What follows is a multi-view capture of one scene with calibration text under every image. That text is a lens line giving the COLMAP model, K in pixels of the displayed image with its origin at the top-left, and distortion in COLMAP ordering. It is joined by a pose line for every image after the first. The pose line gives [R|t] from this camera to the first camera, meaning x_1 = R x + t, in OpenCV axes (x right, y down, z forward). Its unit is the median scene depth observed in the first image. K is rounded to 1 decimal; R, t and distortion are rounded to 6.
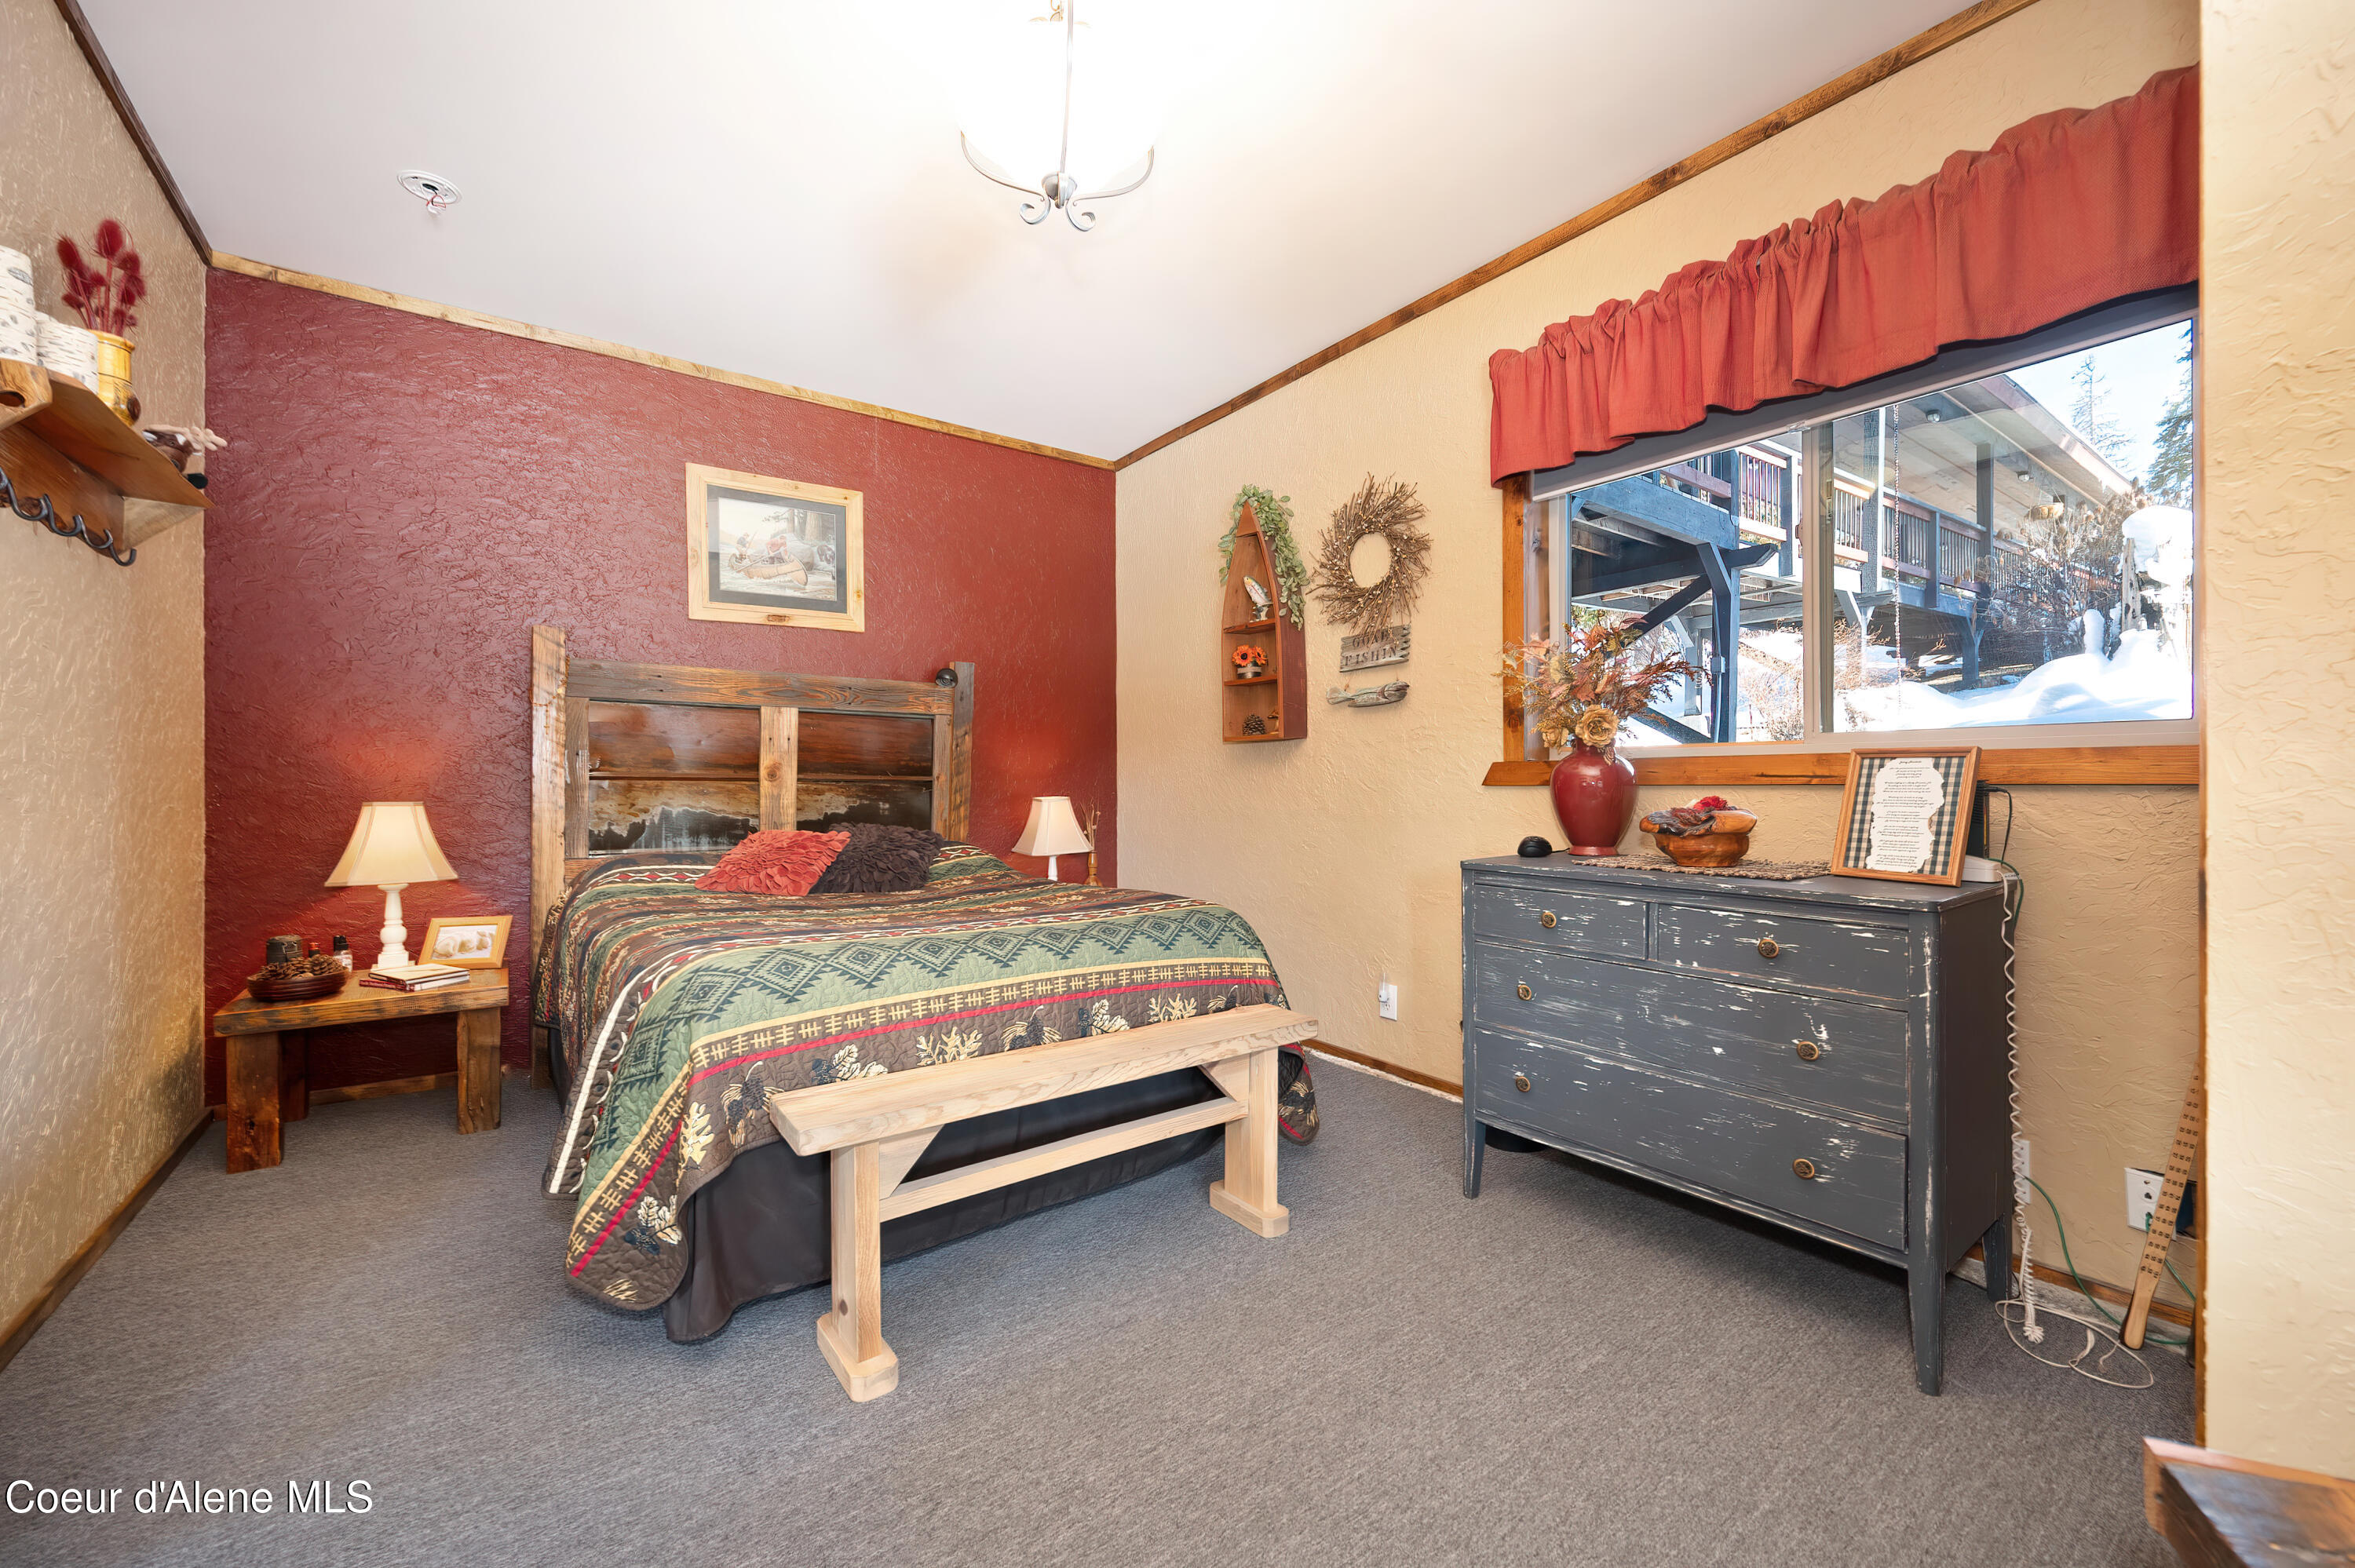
lens RADIAL K [[942.1, 0, 1180.1], [0, 942.1, 779.8], [0, 0, 1]] dist [-0.001295, 0.000070]
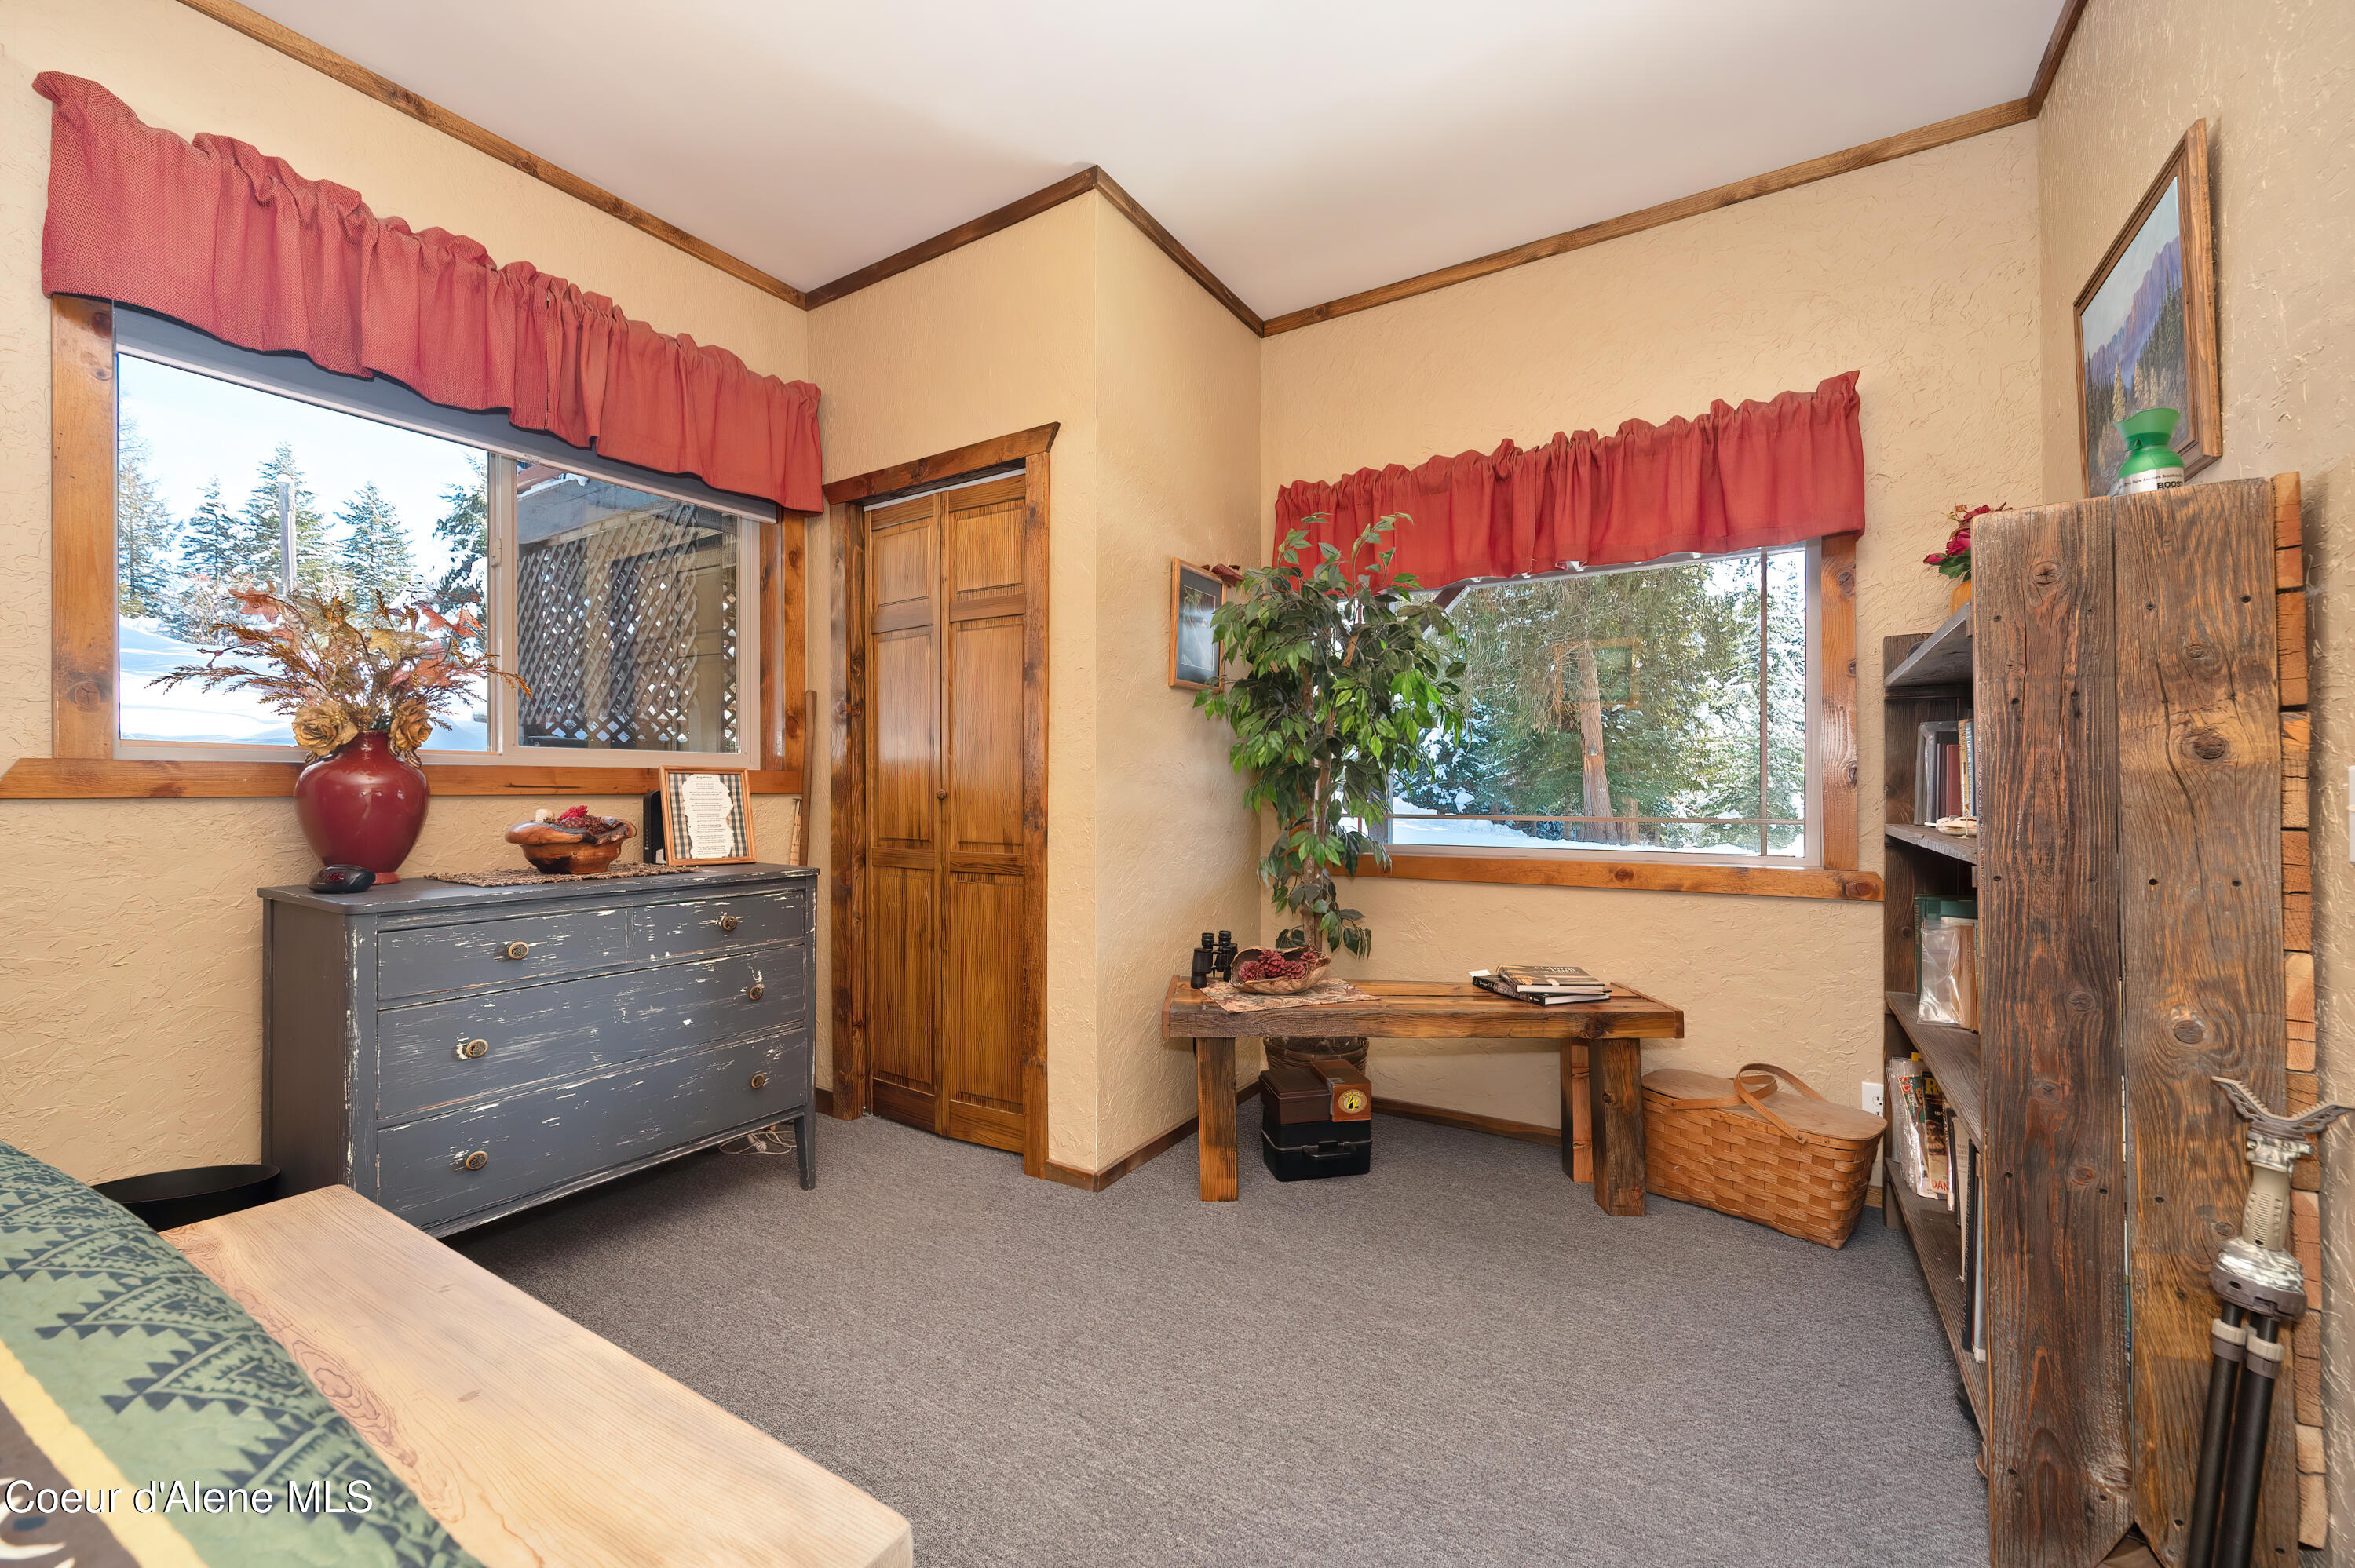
lens RADIAL K [[942.1, 0, 1178.0], [0, 942.1, 786.7], [0, 0, 1]] dist [-0.001295, 0.000070]
pose [[-0.380753, 0.004960, 0.924663, -0.661508], [-0.001121, 0.999982, -0.005826, 0.001834], [-0.924676, -0.003255, -0.380741, 0.790929]]
